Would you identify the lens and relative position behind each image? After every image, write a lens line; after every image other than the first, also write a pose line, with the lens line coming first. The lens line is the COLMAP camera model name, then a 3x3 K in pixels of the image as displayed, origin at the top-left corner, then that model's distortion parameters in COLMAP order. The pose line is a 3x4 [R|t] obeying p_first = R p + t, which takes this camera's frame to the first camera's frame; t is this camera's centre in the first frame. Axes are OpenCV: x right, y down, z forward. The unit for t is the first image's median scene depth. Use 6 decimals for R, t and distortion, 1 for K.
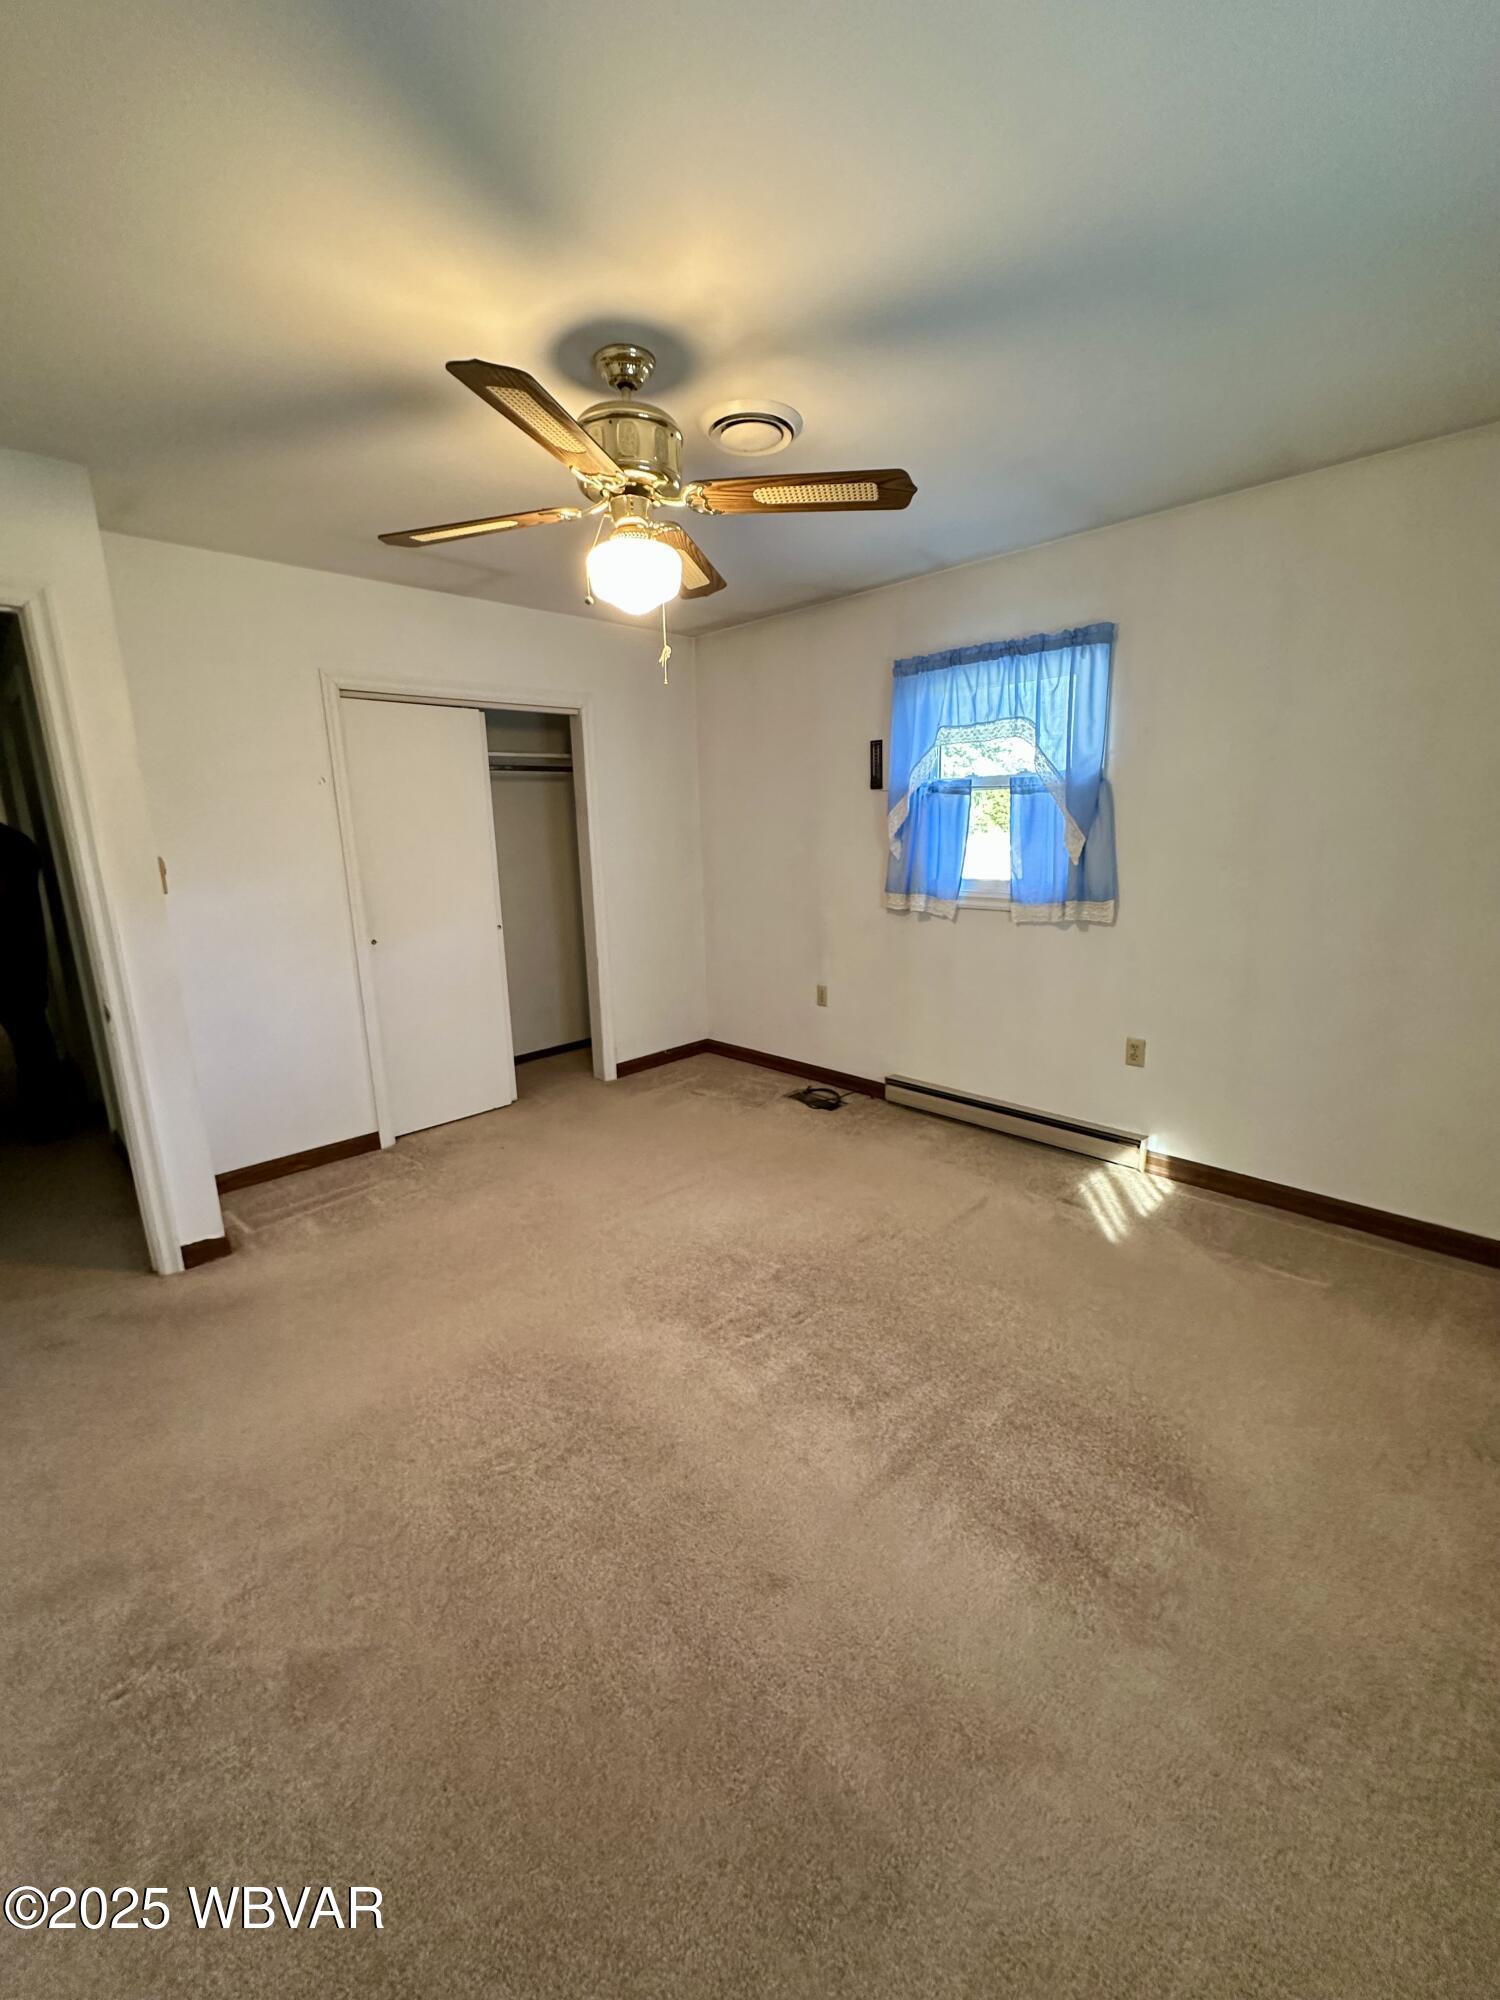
lens RADIAL K [[795.9, 0, 724.5], [0, 795.9, 998.1], [0, 0, 1]] dist [-0.001686, -0.000030]
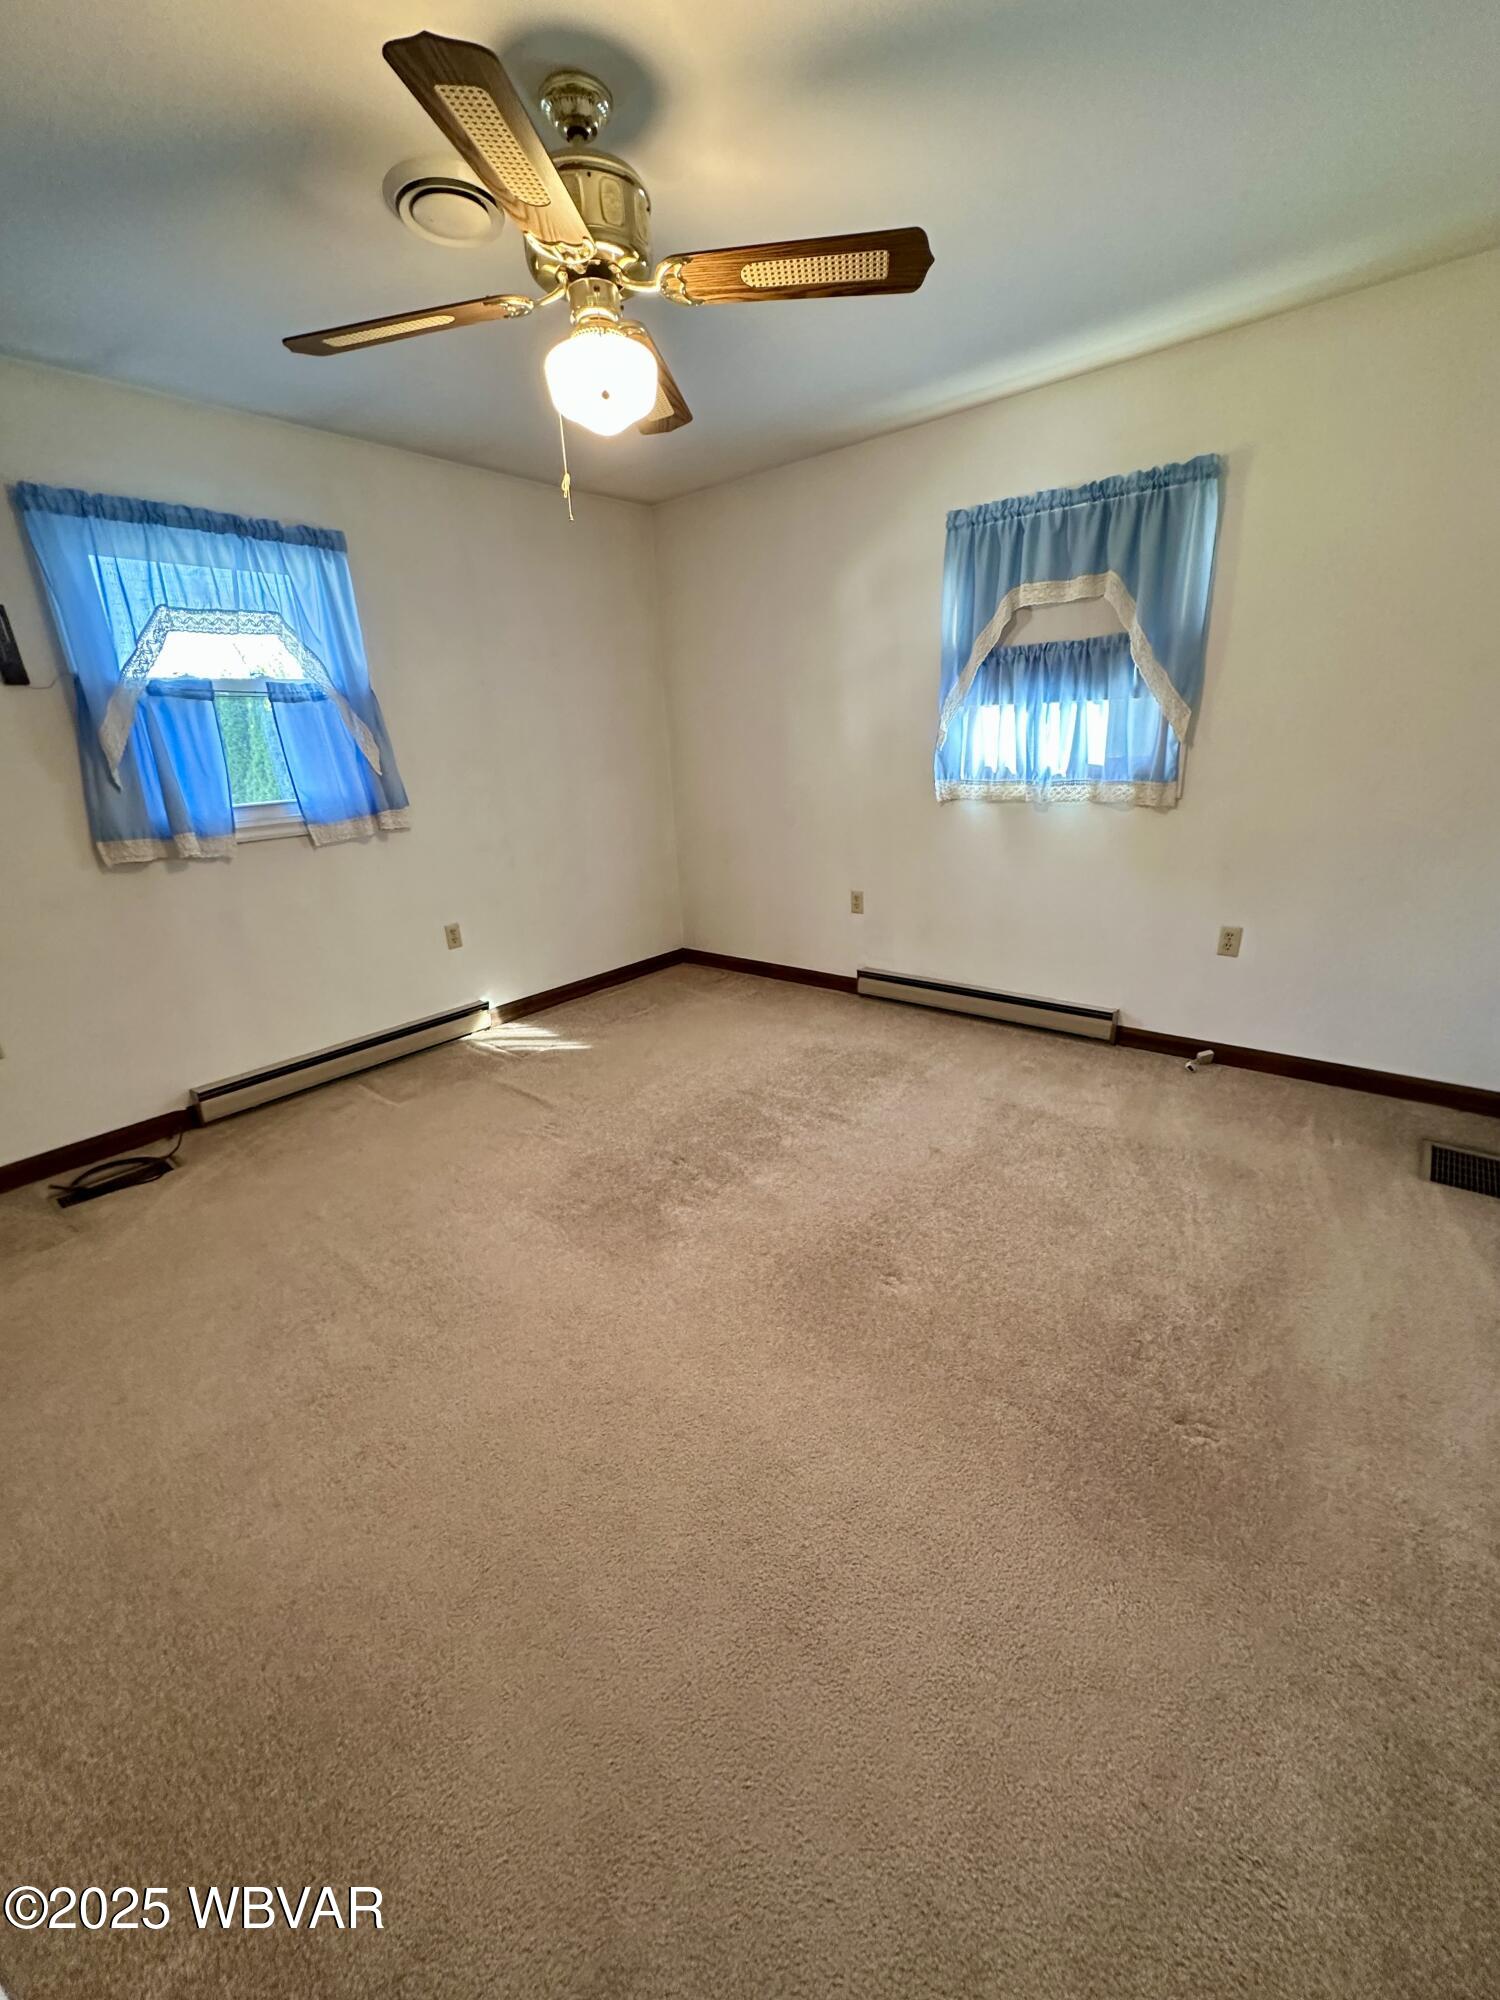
lens RADIAL K [[805.6, 0, 750.0], [0, 805.6, 1000.0], [0, 0, 1]] dist [0.001581, 0.000088]
pose [[-0.102281, -0.289538, 0.951686, -0.655930], [0.263747, 0.914570, 0.306592, -0.090335], [-0.959154, 0.282363, -0.017178, 0.613076]]
